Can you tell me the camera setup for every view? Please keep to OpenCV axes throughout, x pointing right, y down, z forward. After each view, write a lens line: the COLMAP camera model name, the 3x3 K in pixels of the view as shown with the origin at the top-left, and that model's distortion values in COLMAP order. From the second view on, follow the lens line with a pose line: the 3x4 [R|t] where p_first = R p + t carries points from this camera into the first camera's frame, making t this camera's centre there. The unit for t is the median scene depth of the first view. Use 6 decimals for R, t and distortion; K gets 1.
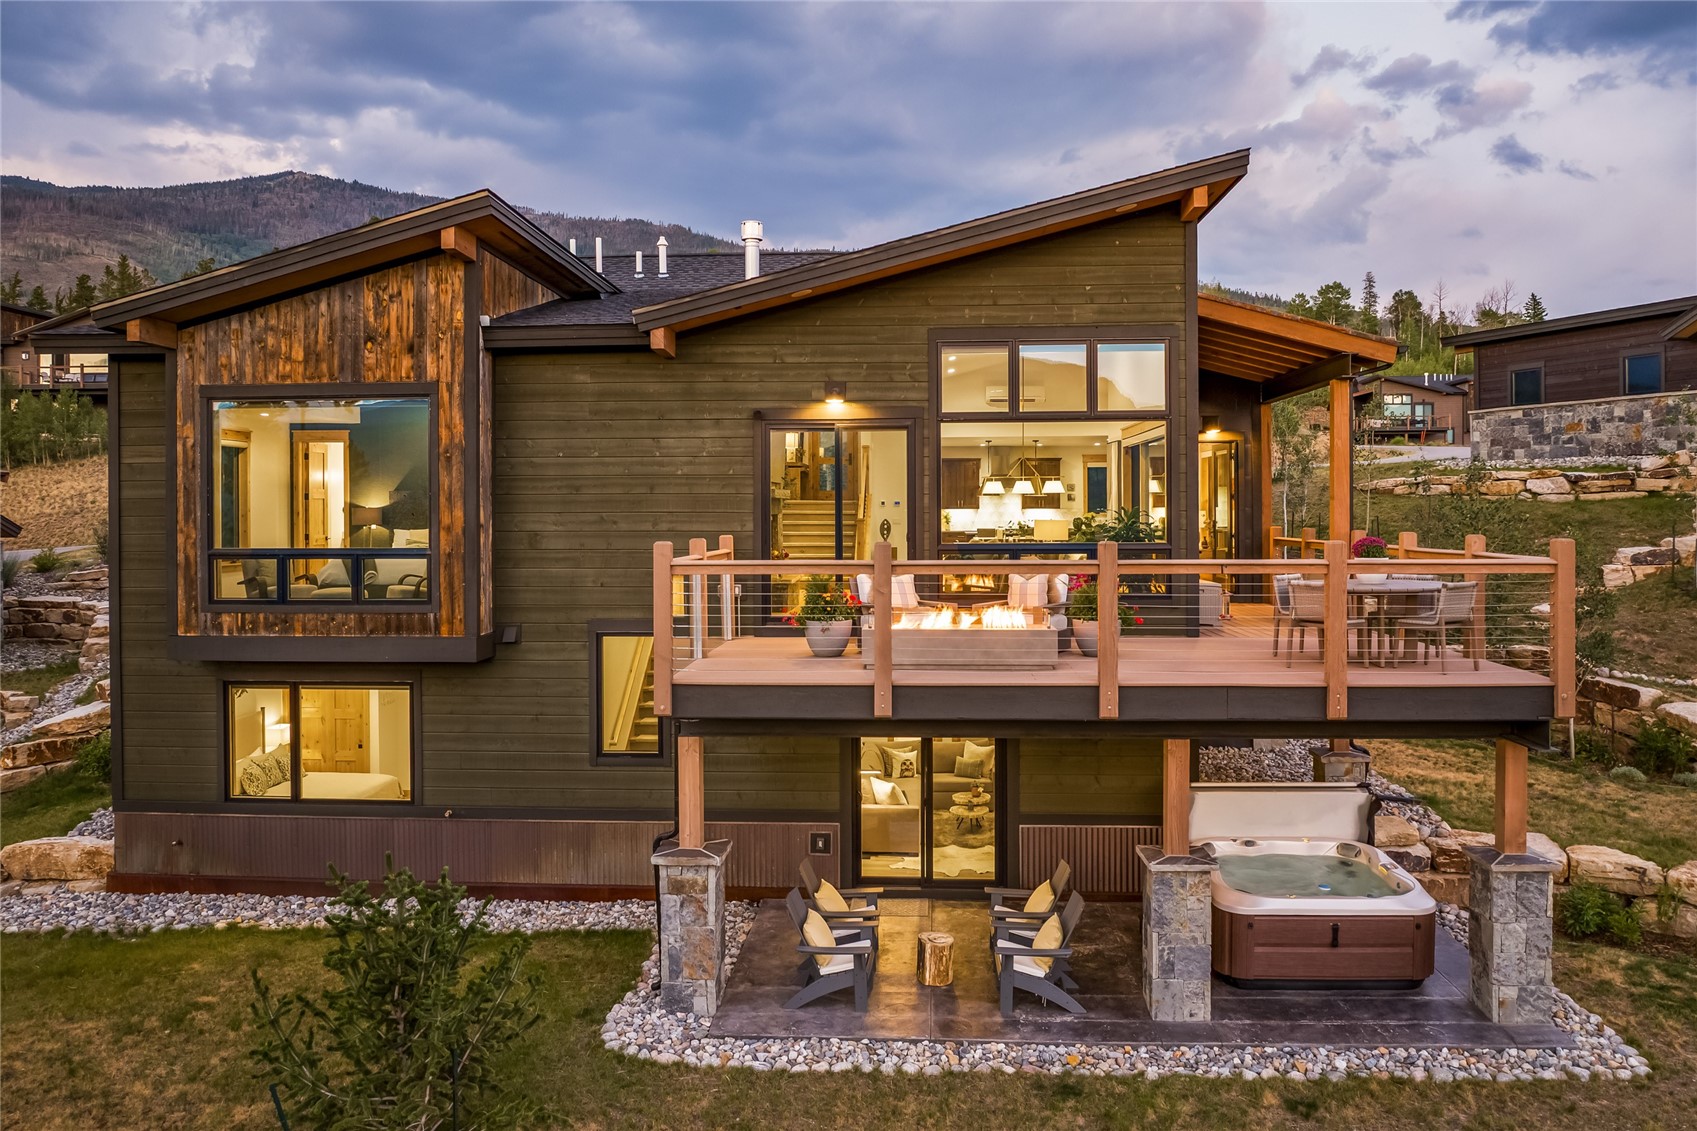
lens RADIAL K [[1224.9, 0, 850.6], [0, 1224.9, 514.4], [0, 0, 1]] dist [-0.040742, 0.007839]
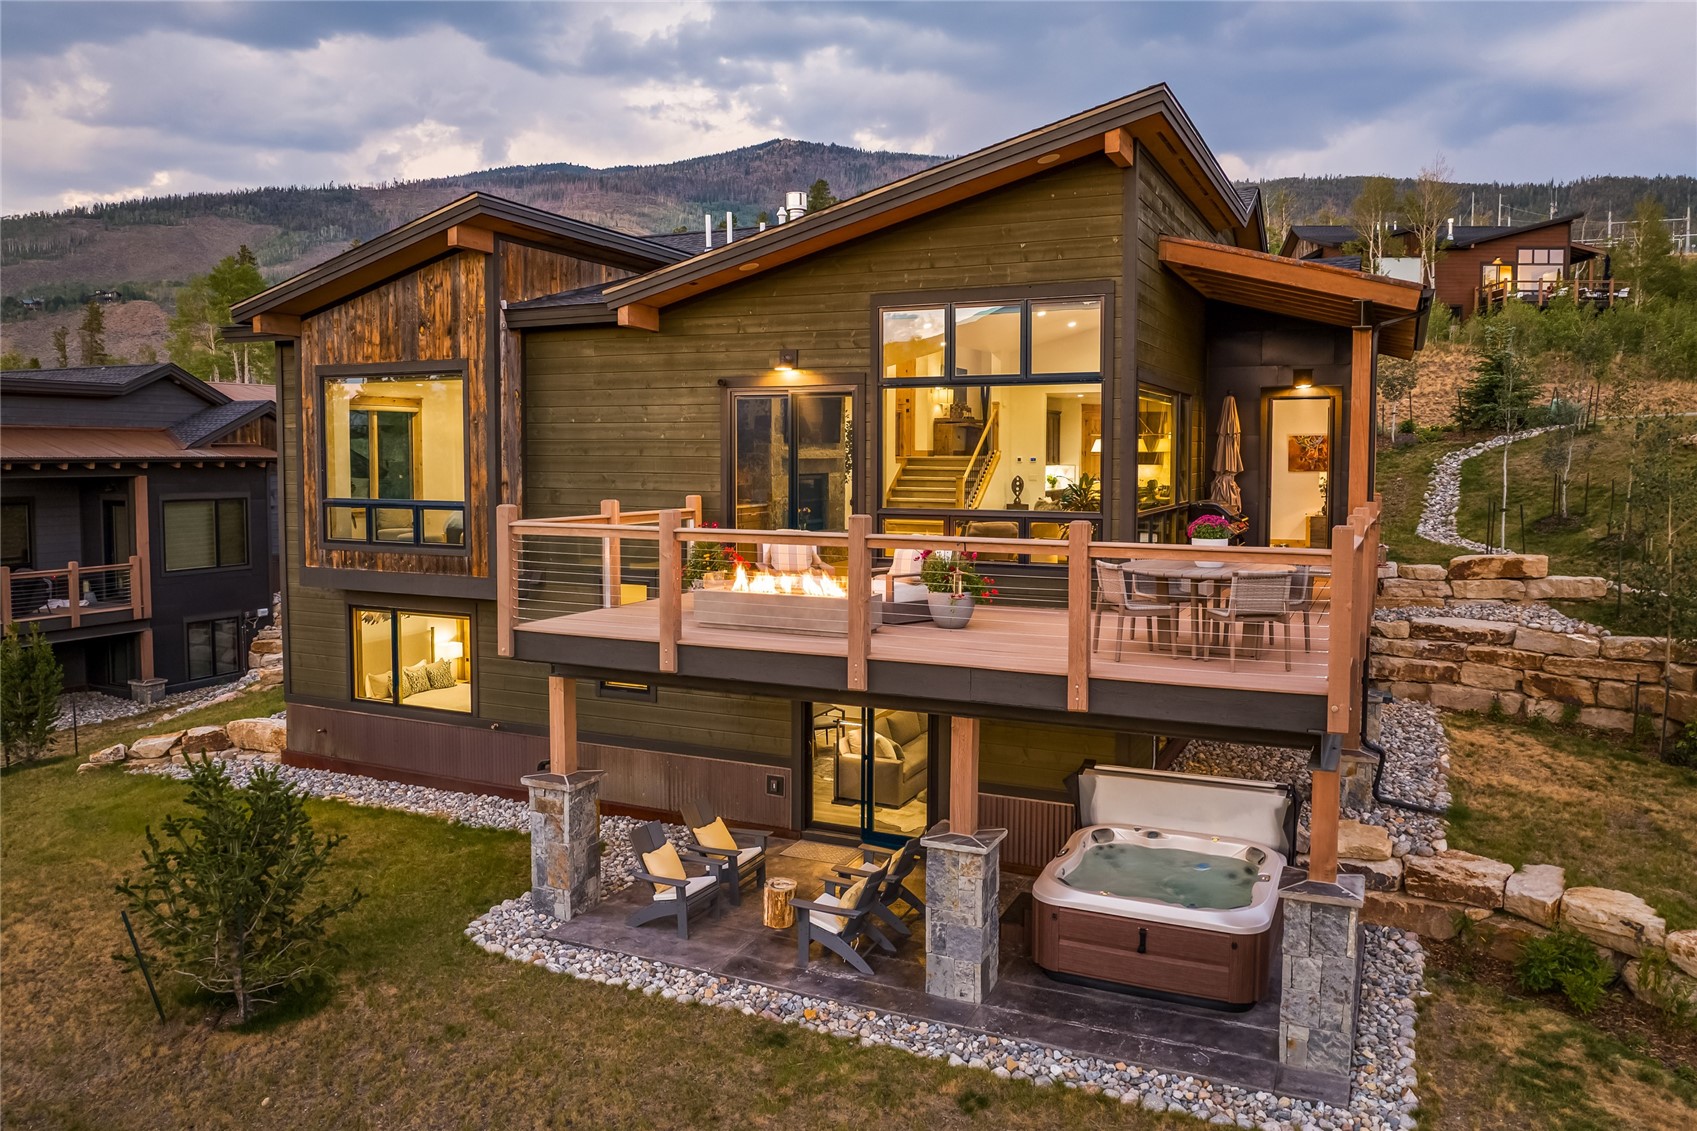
lens RADIAL K [[1202.5, 0, 848.7], [0, 1202.5, 527.4], [0, 0, 1]] dist [-0.037613, 0.001712]
pose [[0.929145, 0.030060, -0.368490, 0.425053], [-0.007918, 0.998079, 0.061453, -0.021246], [0.369629, -0.054181, 0.927598, 0.063471]]
